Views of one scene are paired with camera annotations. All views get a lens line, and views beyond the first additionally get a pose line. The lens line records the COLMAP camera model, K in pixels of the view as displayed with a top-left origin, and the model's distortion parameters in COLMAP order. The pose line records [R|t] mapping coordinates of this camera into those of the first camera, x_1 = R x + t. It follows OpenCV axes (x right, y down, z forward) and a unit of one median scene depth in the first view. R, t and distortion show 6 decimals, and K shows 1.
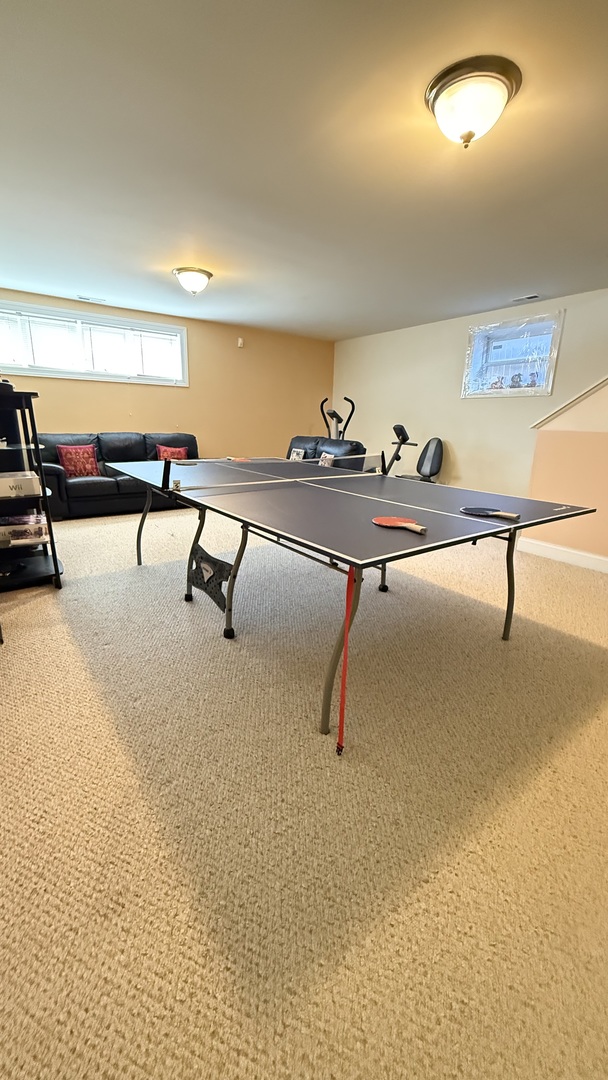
lens RADIAL K [[431.7, 0, 304.0], [0, 431.7, 540.0], [0, 0, 1]] dist [-0.000385, 0.000338]
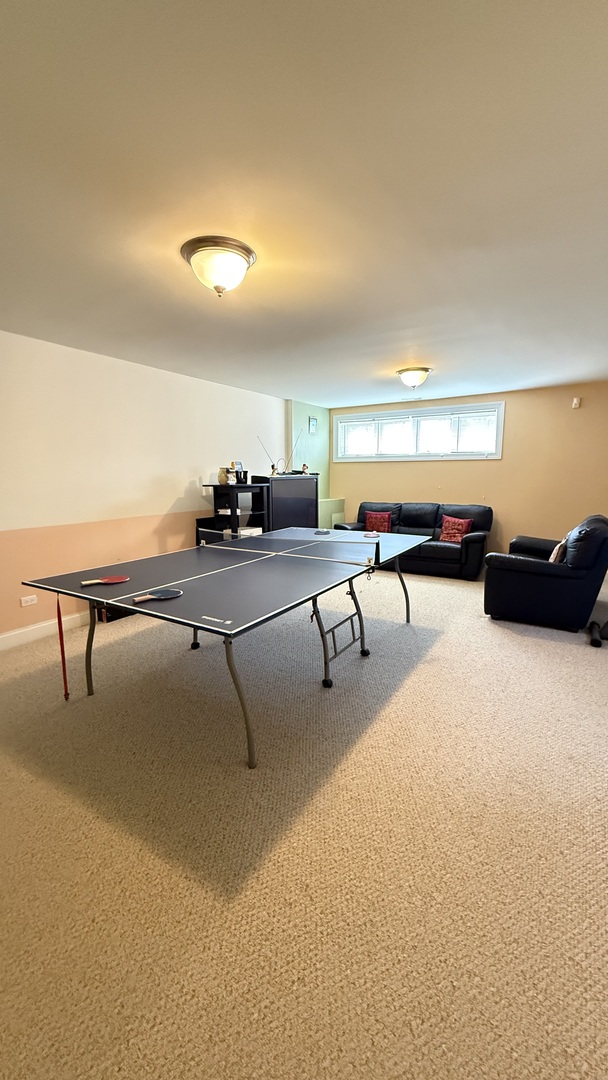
lens RADIAL K [[431.7, 0, 304.0], [0, 431.7, 540.0], [0, 0, 1]] dist [-0.000385, 0.000338]
pose [[0.378560, 0.109311, -0.919099, 0.507511], [-0.234178, 0.972005, 0.019149, -0.096857], [0.895462, 0.207984, 0.393561, 0.272496]]
